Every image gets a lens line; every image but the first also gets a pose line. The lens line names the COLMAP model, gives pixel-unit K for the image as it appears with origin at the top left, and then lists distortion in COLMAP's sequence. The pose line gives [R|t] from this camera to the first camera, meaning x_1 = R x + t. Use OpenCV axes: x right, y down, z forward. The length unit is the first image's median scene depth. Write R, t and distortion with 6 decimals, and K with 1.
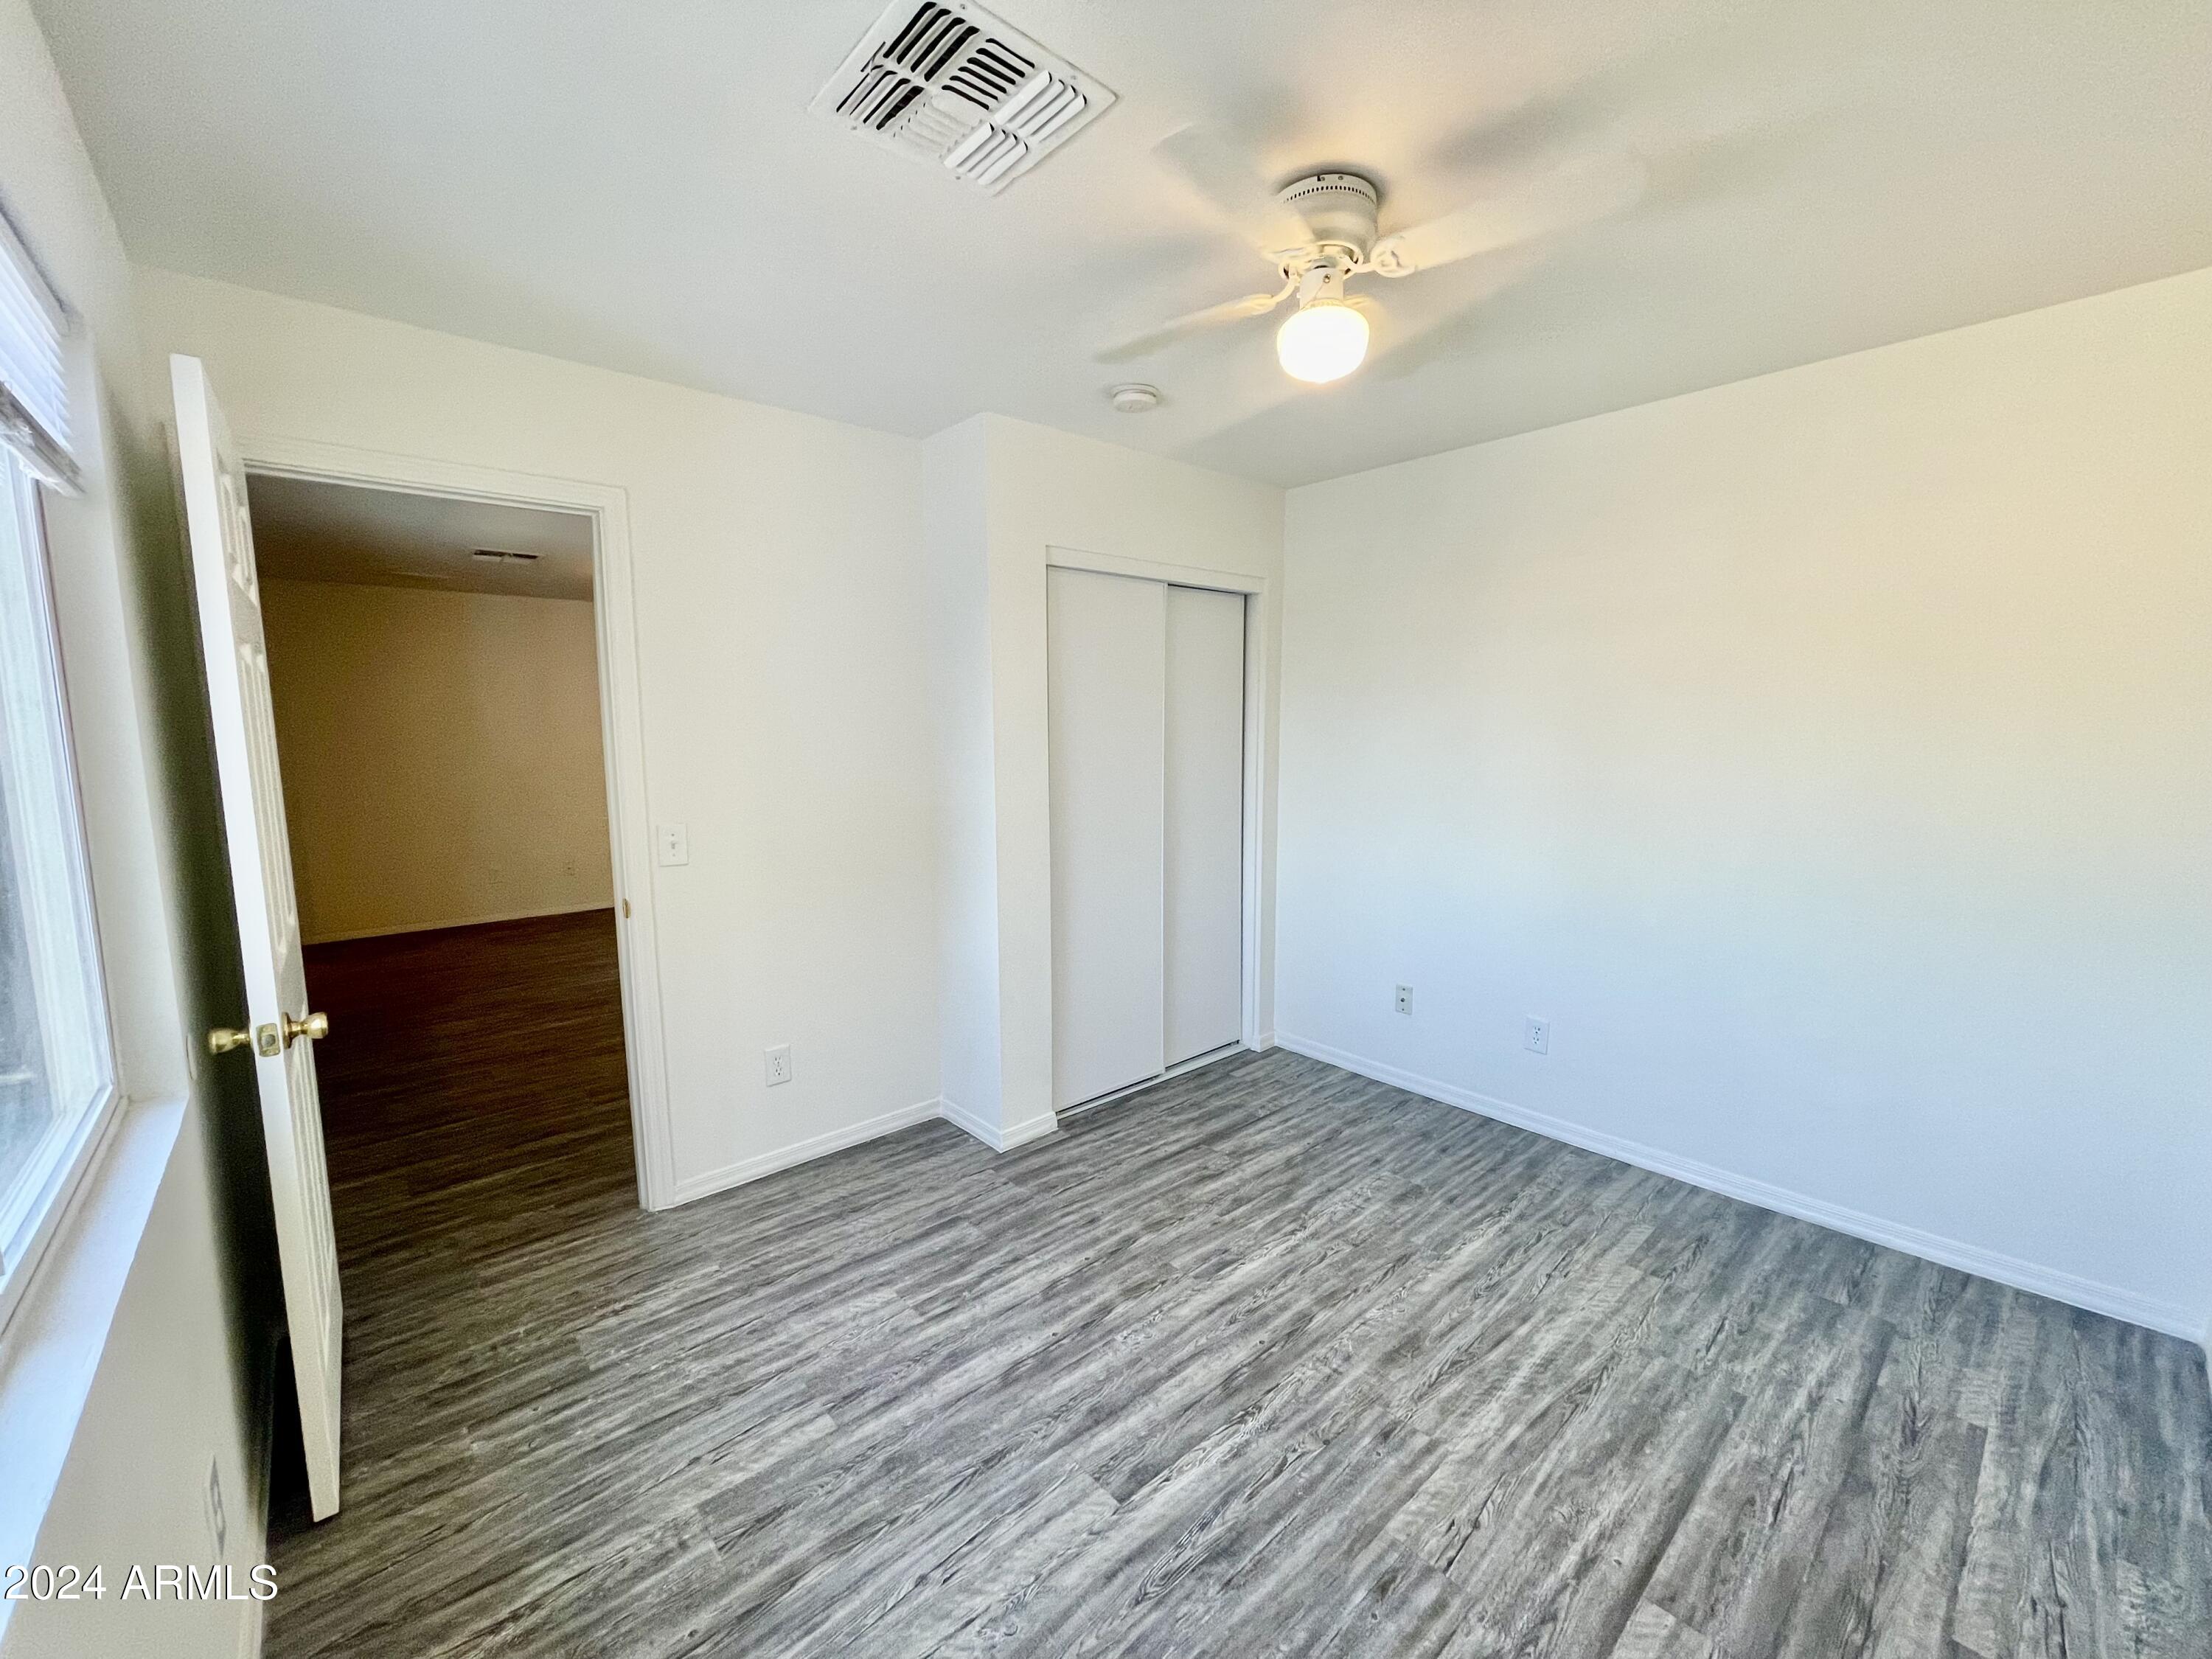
lens RADIAL K [[897.2, 0, 1106.0], [0, 897.2, 829.5], [0, 0, 1]] dist [0.000068, 0.000873]
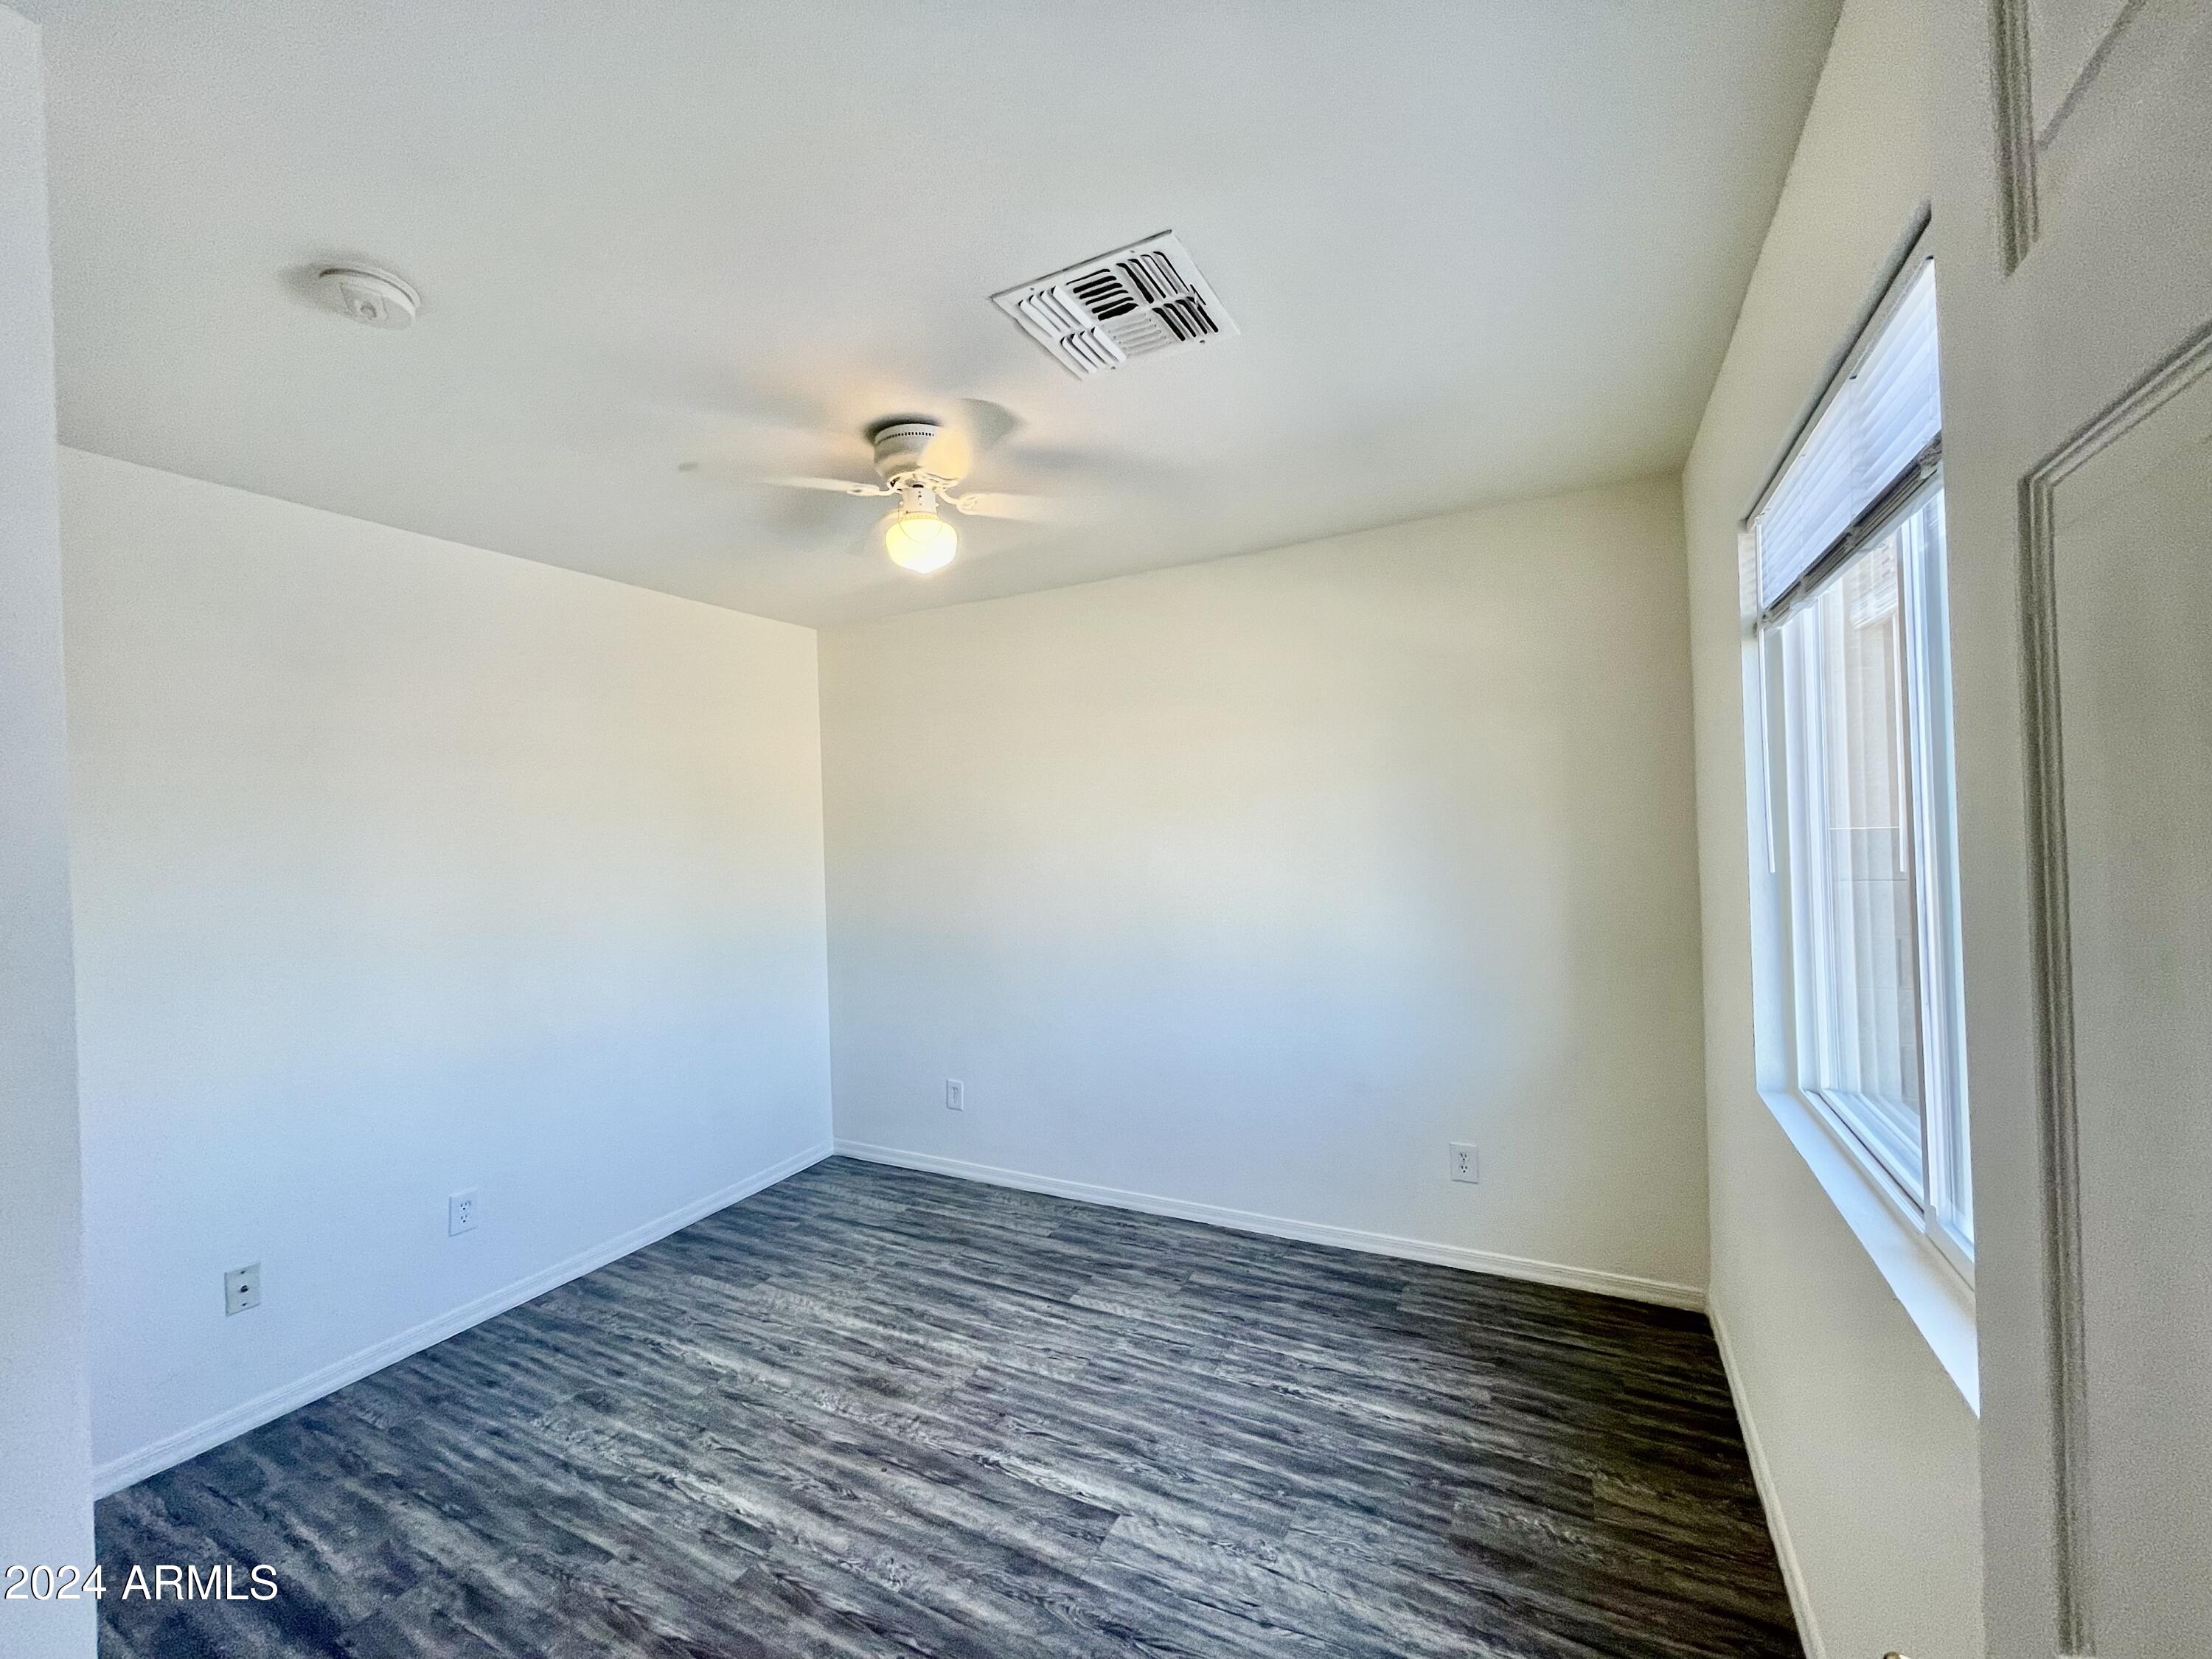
lens RADIAL K [[897.2, 0, 1106.0], [0, 897.2, 829.5], [0, 0, 1]] dist [0.000068, 0.000873]
pose [[-0.360637, 0.021786, 0.932452, -0.891317], [0.147580, 0.988466, 0.033984, -0.115915], [-0.920957, 0.149867, -0.359692, 1.103123]]
